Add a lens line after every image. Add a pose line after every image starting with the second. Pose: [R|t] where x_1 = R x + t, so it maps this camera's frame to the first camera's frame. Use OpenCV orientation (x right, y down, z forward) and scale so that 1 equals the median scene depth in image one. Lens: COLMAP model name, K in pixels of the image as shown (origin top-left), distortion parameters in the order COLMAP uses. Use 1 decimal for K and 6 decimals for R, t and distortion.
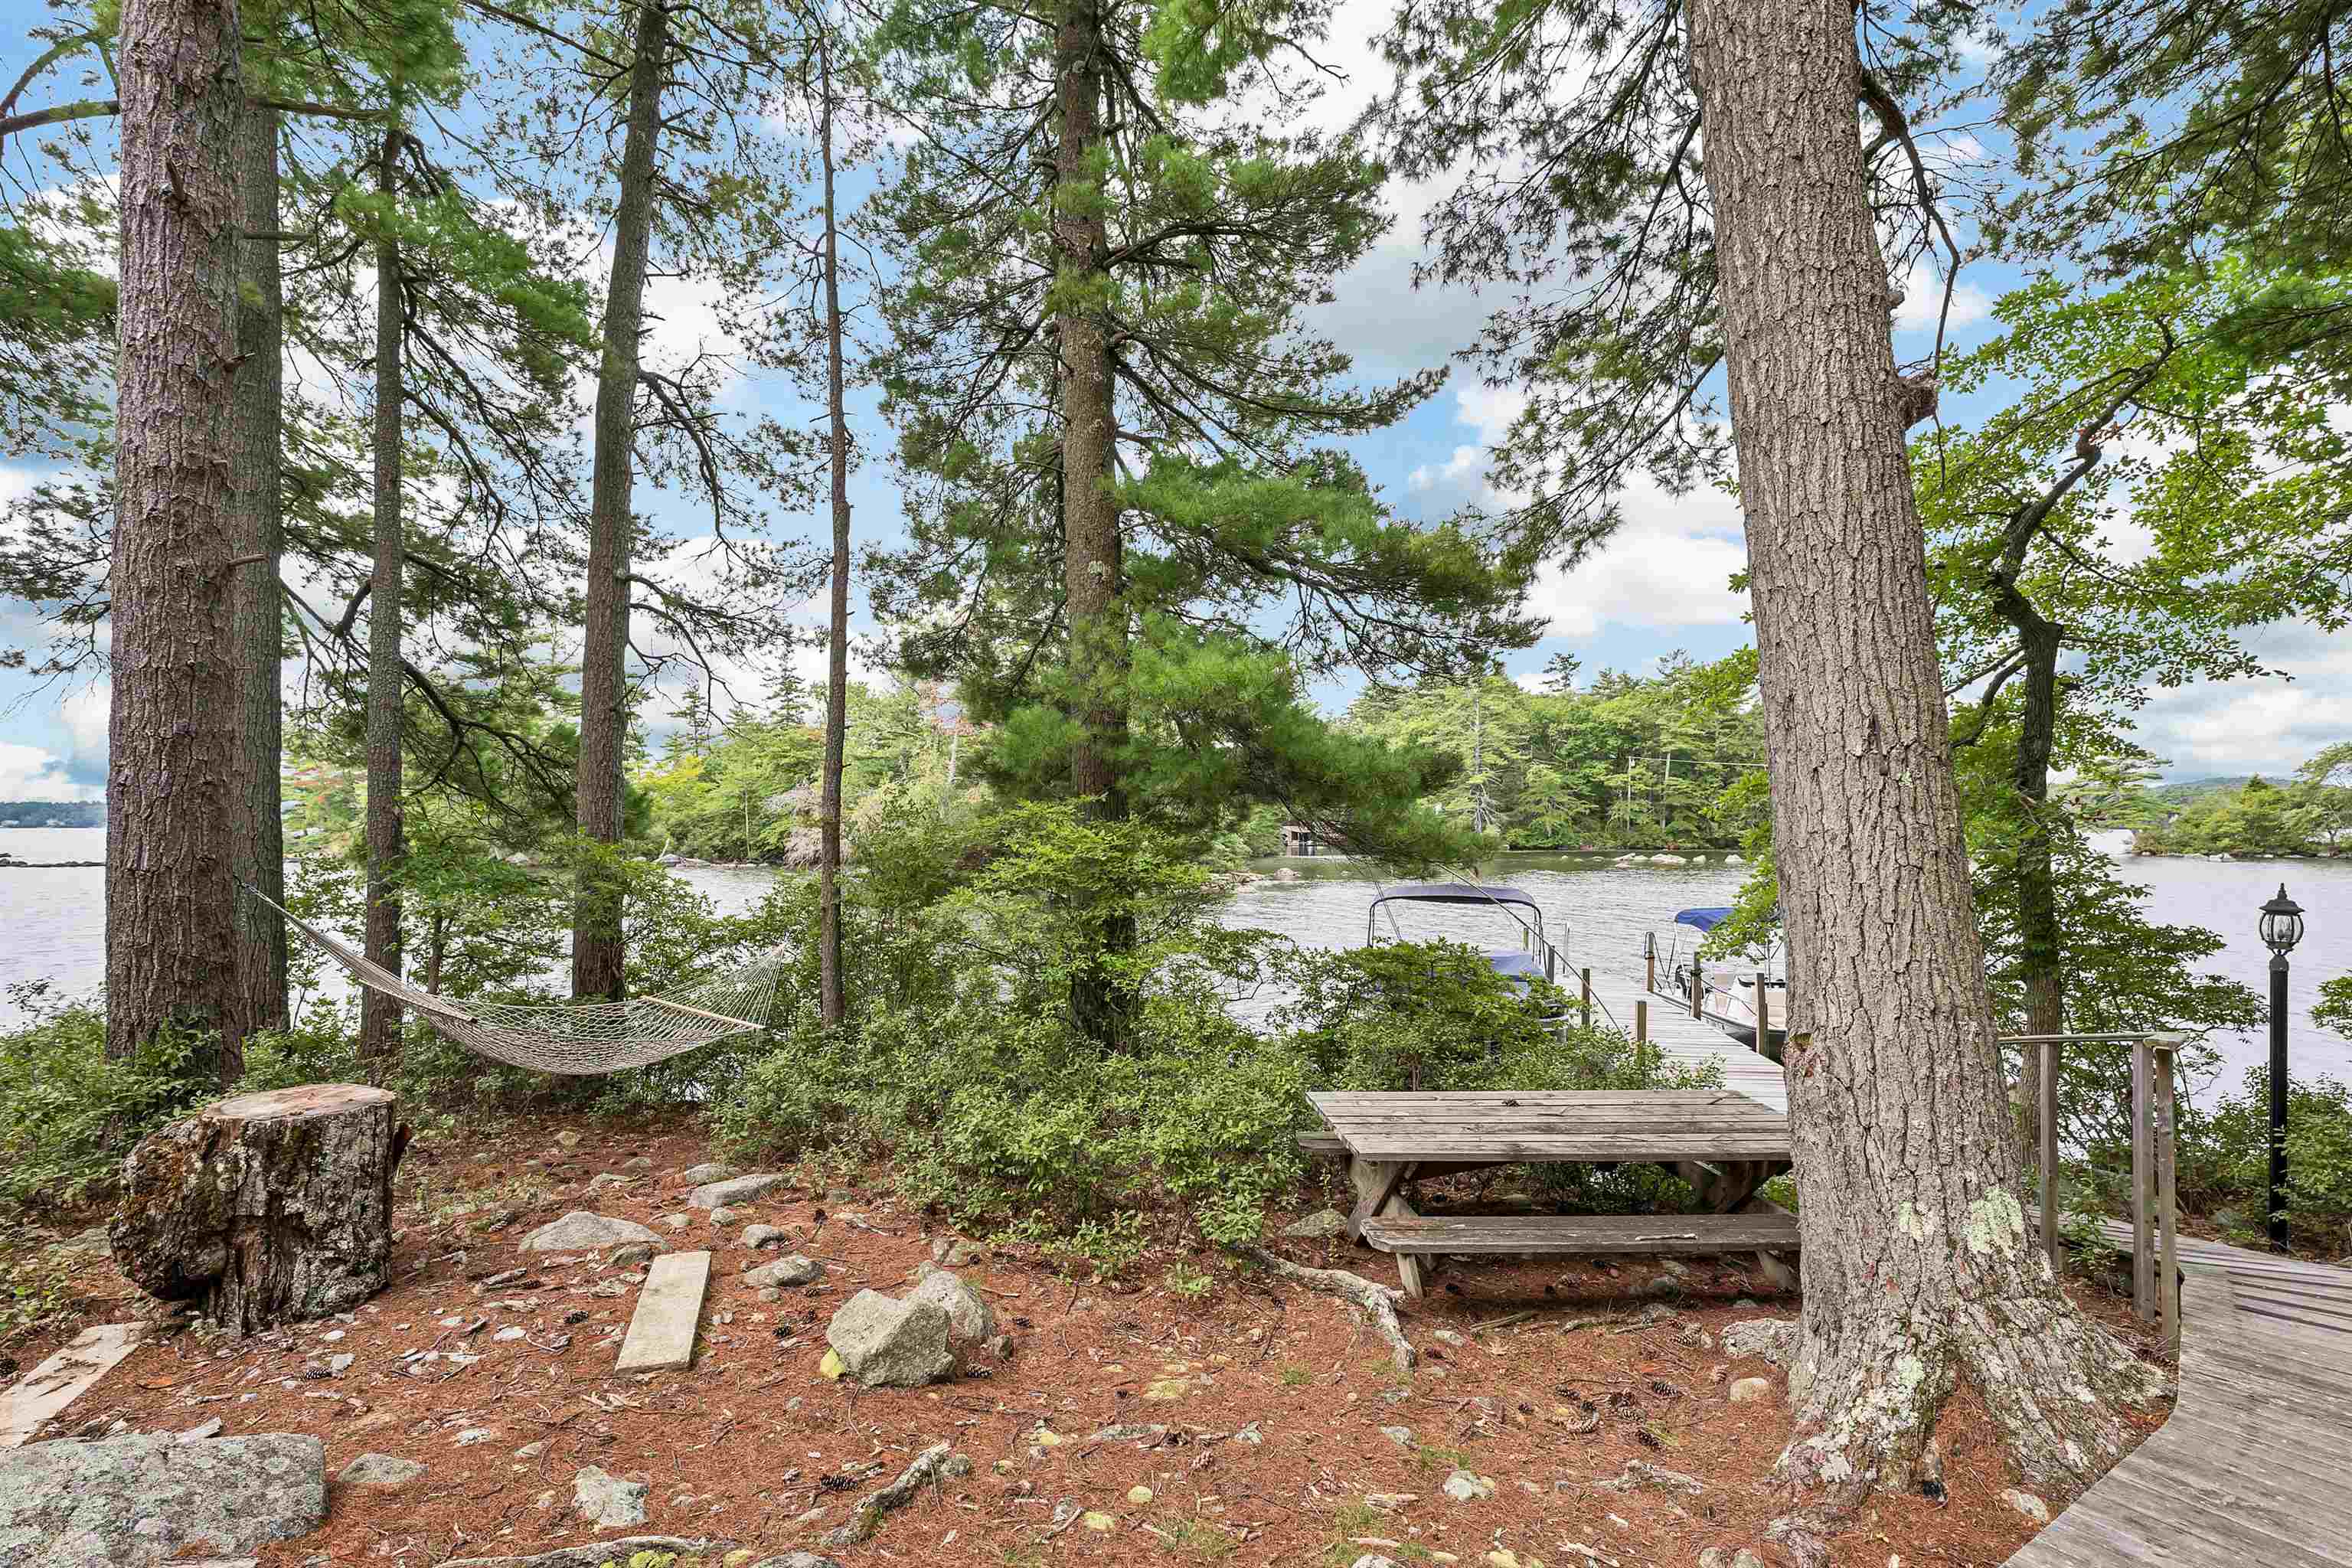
lens RADIAL K [[982.8, 0, 1177.3], [0, 982.8, 824.9], [0, 0, 1]] dist [0.001305, 0.000216]
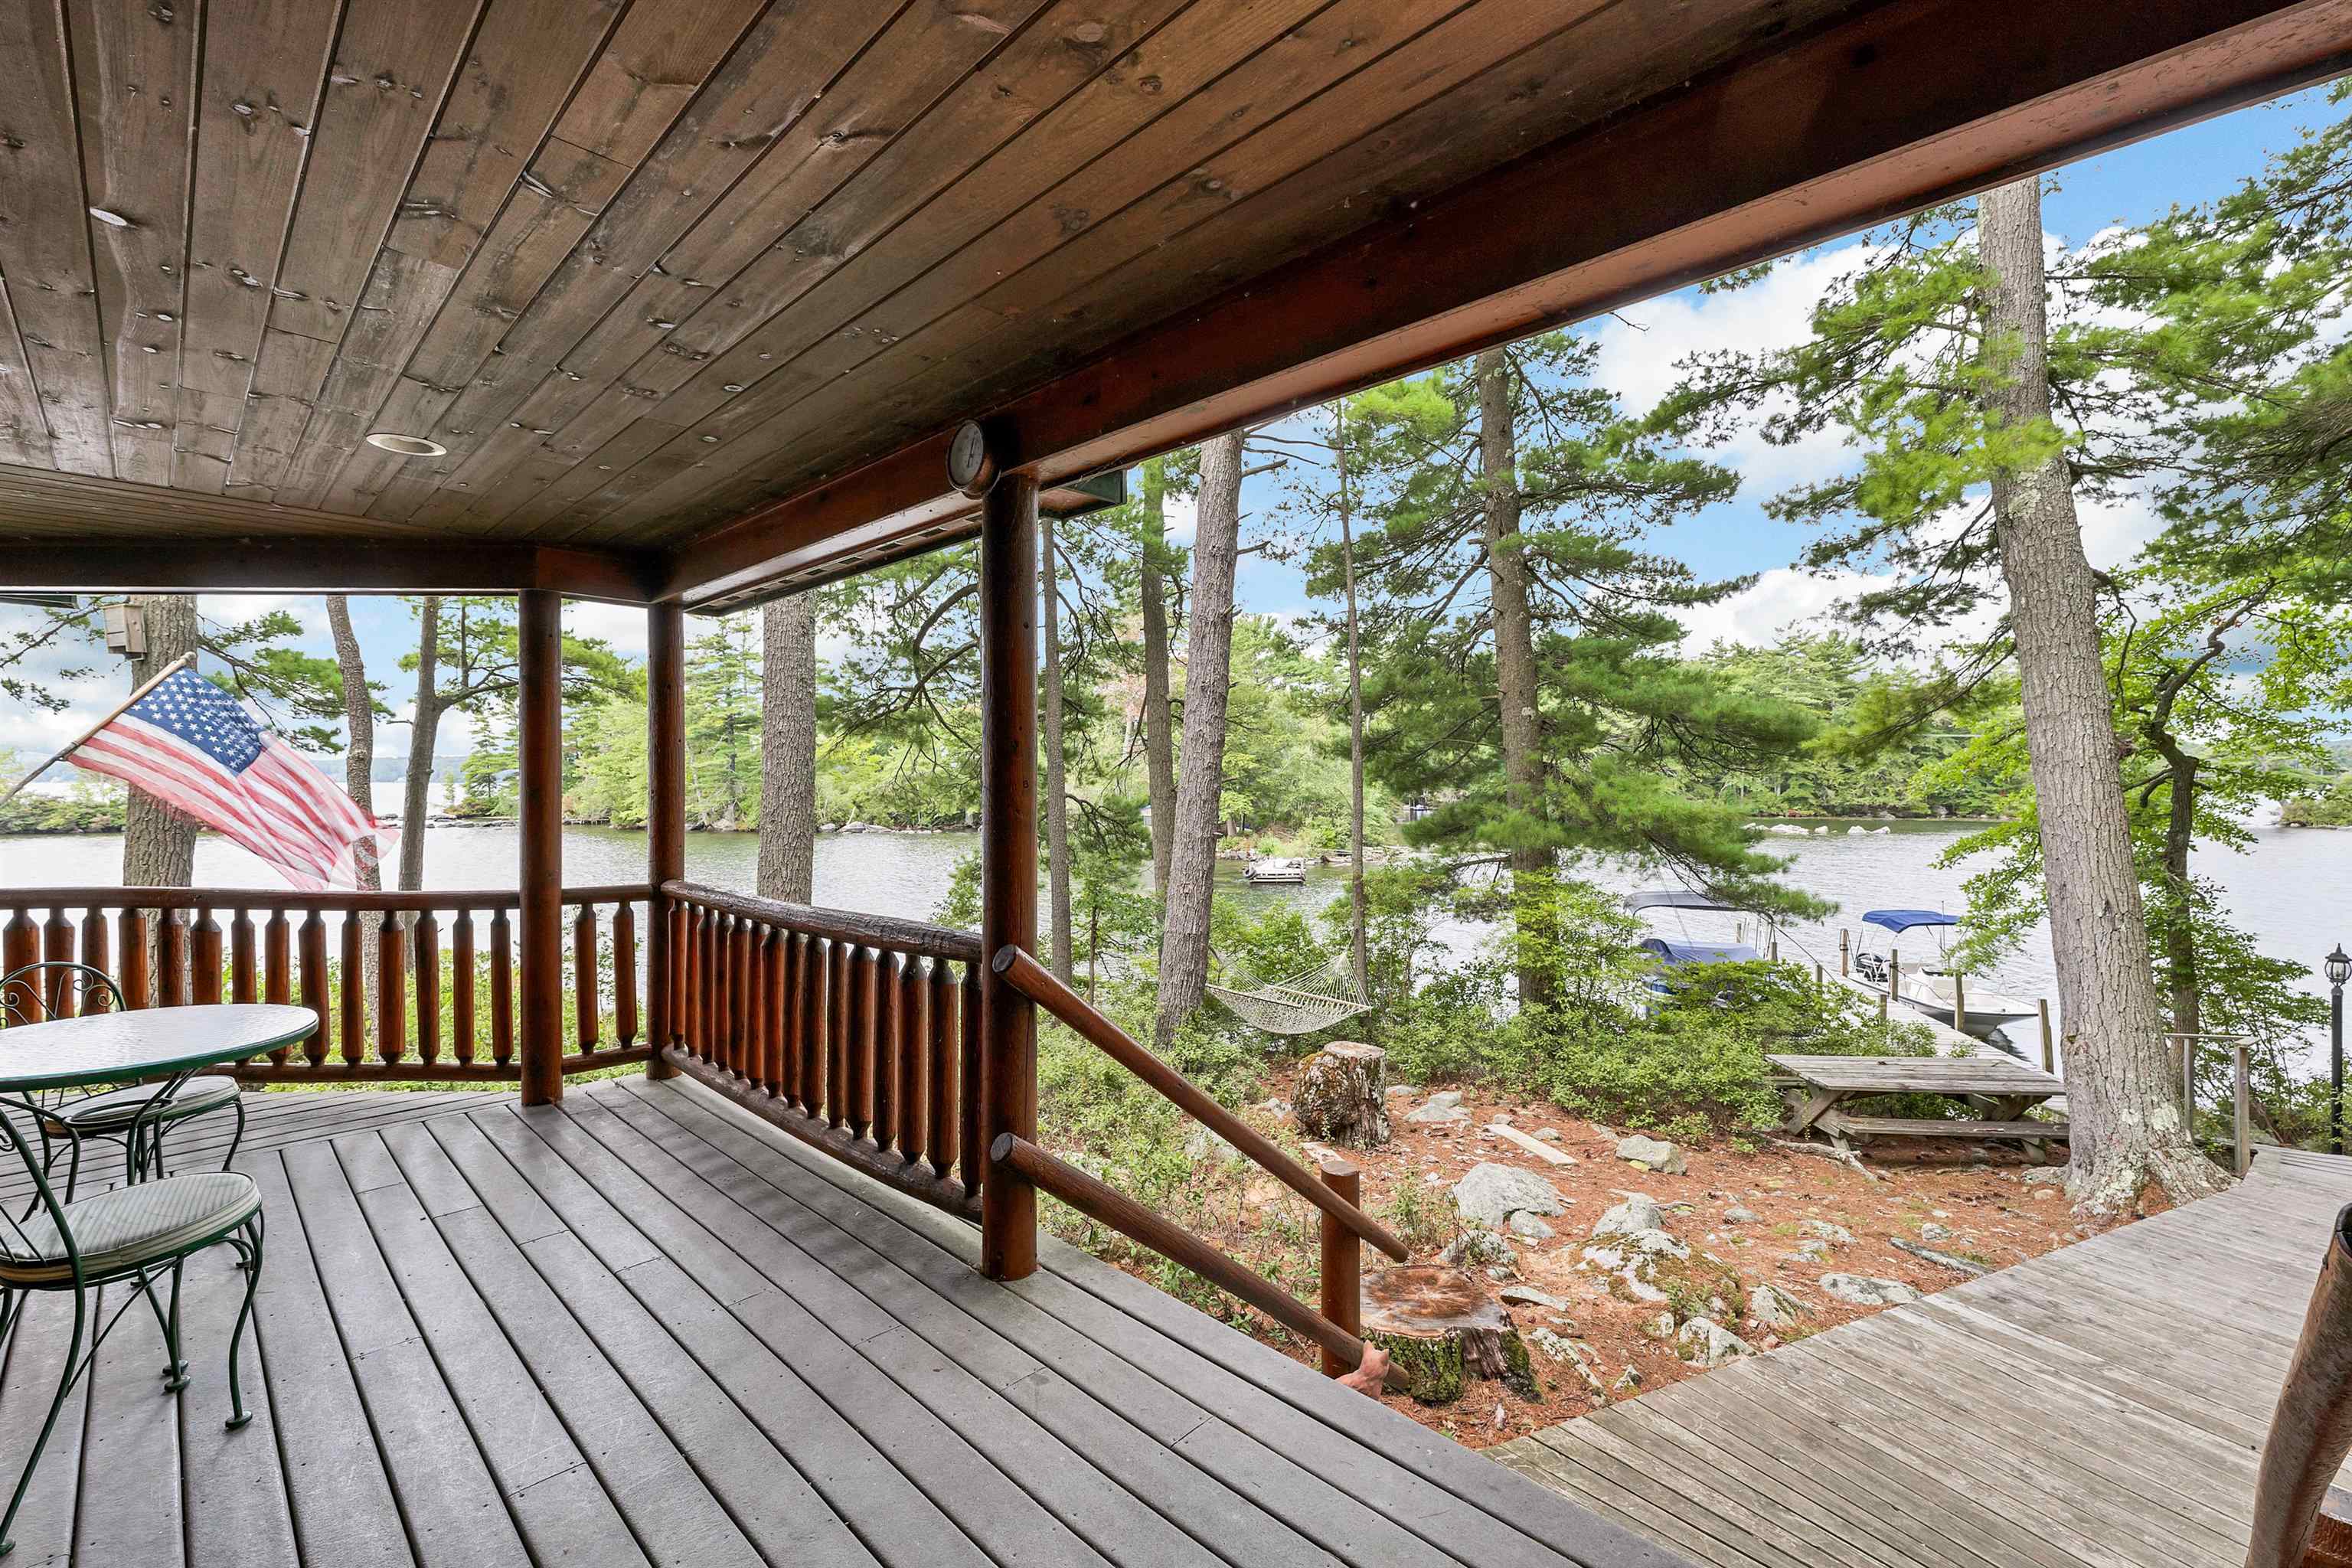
lens RADIAL K [[988.6, 0, 1166.9], [0, 988.6, 771.2], [0, 0, 1]] dist [0.003741, 0.000070]
pose [[0.997210, 0.000979, -0.074639, -0.751234], [-0.001202, 0.999995, -0.002933, -0.228732], [0.074636, 0.003015, 0.997206, -0.847425]]
